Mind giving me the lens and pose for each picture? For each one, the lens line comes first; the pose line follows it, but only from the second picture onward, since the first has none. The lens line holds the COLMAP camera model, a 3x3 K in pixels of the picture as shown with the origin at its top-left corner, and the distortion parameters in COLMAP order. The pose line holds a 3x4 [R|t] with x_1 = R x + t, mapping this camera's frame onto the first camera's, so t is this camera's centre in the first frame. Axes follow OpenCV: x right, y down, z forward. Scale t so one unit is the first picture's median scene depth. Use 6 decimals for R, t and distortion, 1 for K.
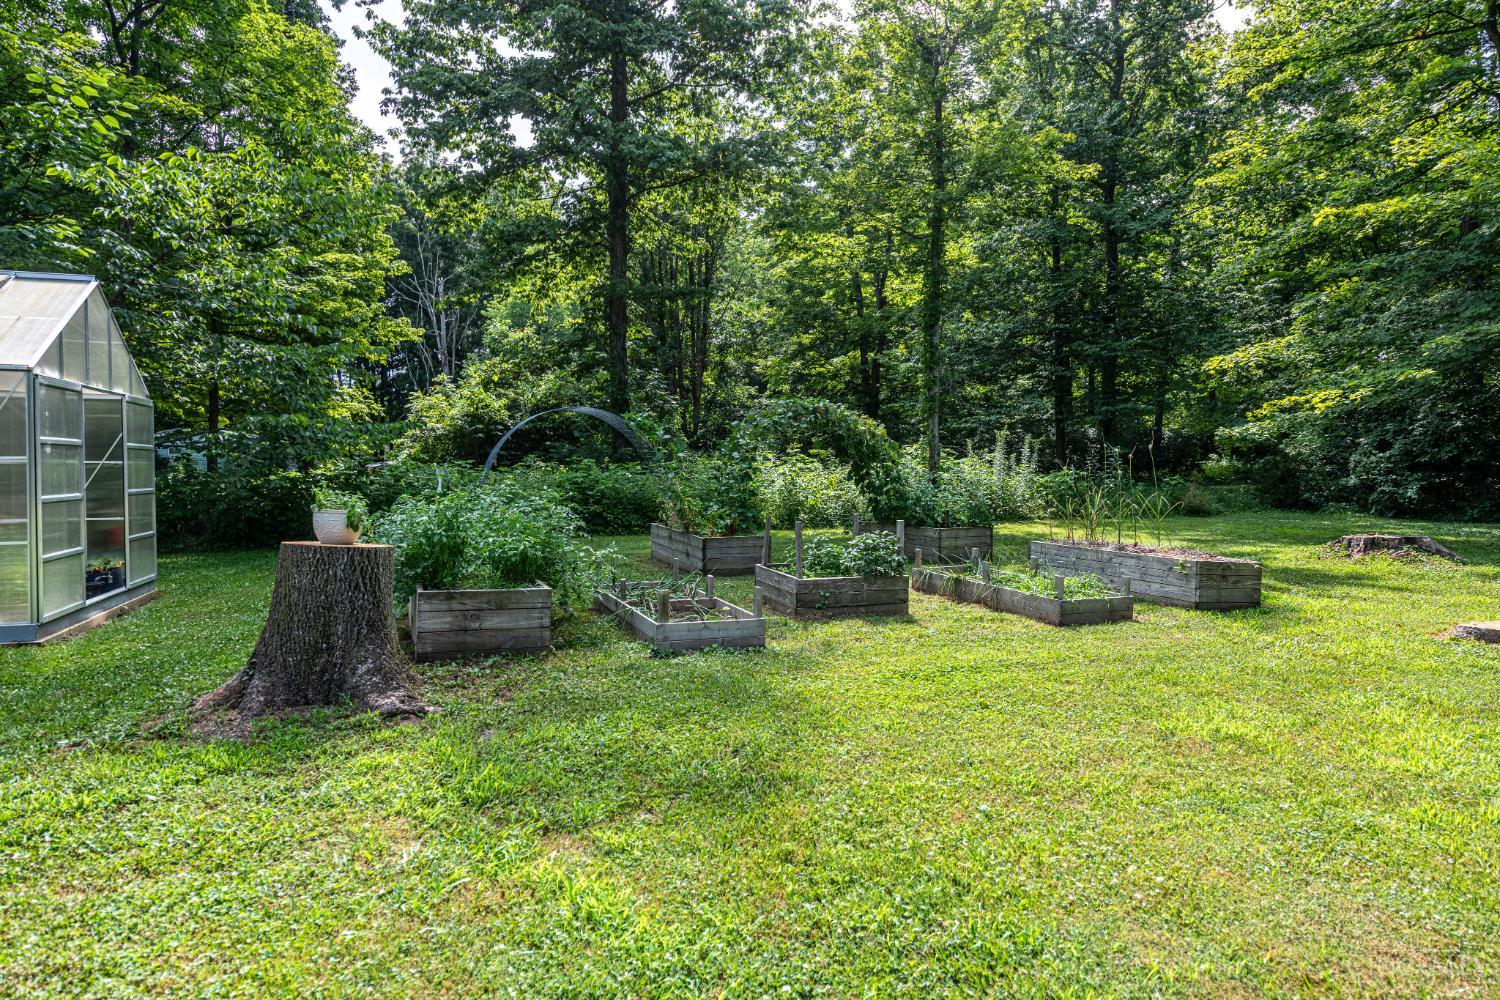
lens RADIAL K [[912.8, 0, 750.0], [0, 912.8, 500.0], [0, 0, 1]] dist [-0.000107, -0.000012]
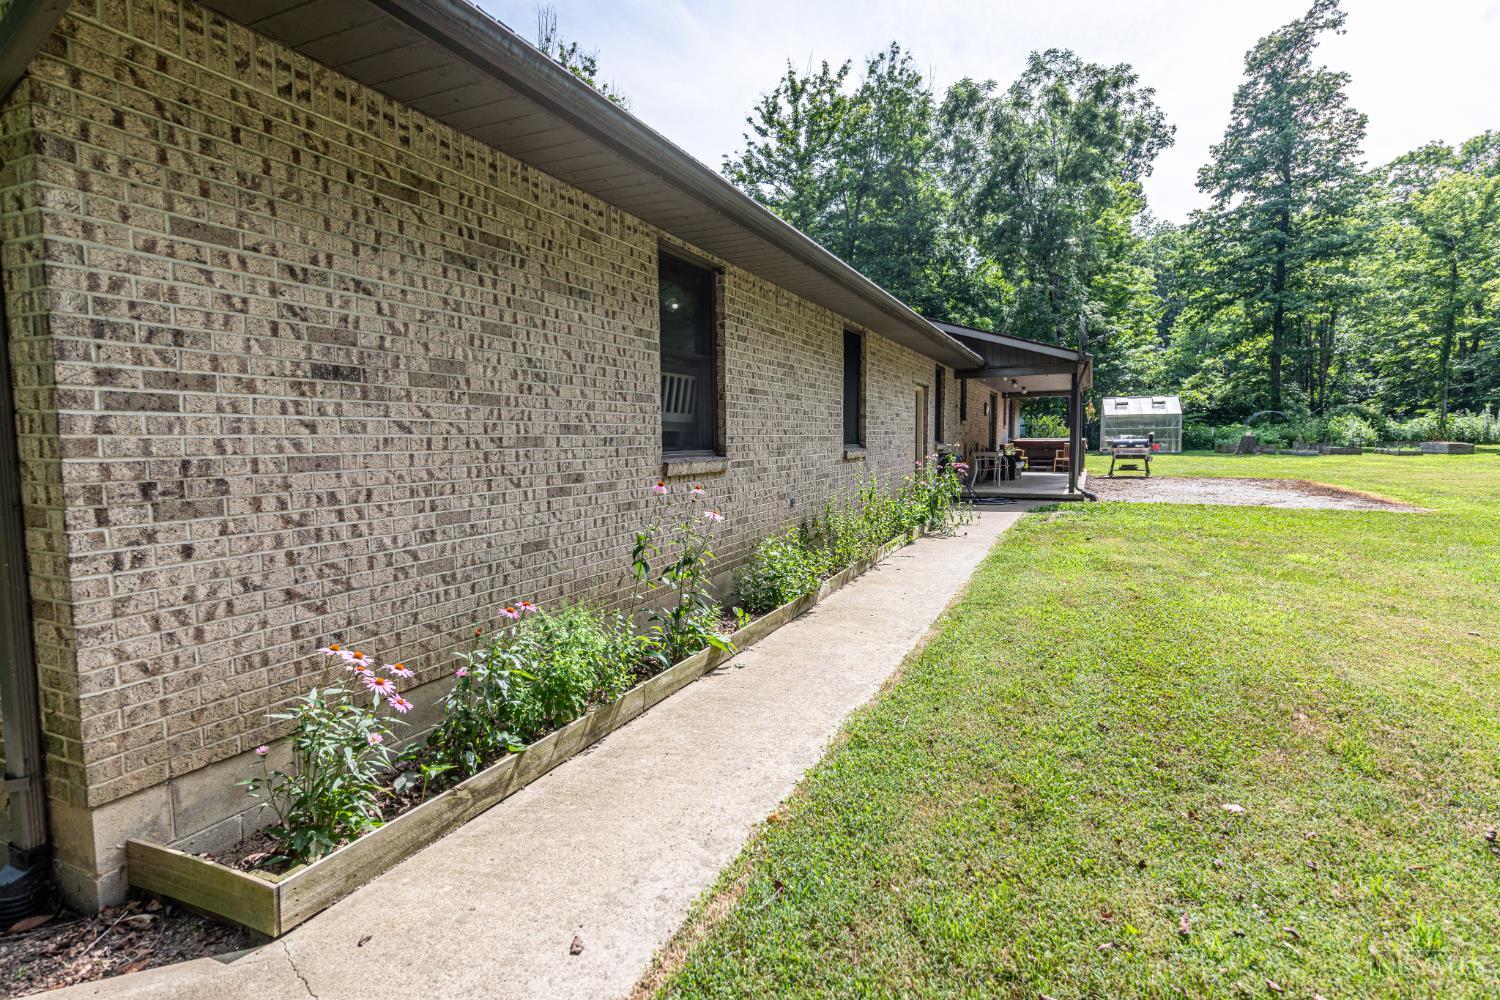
lens RADIAL K [[725.3, 0, 750.0], [0, 725.3, 500.0], [0, 0, 1]] dist [0.016502, -0.000220]
pose [[0.743360, 0.046724, -0.667257, 0.092240], [-0.007174, 0.998057, 0.061896, 0.038220], [0.668853, -0.041224, 0.742251, -0.970585]]
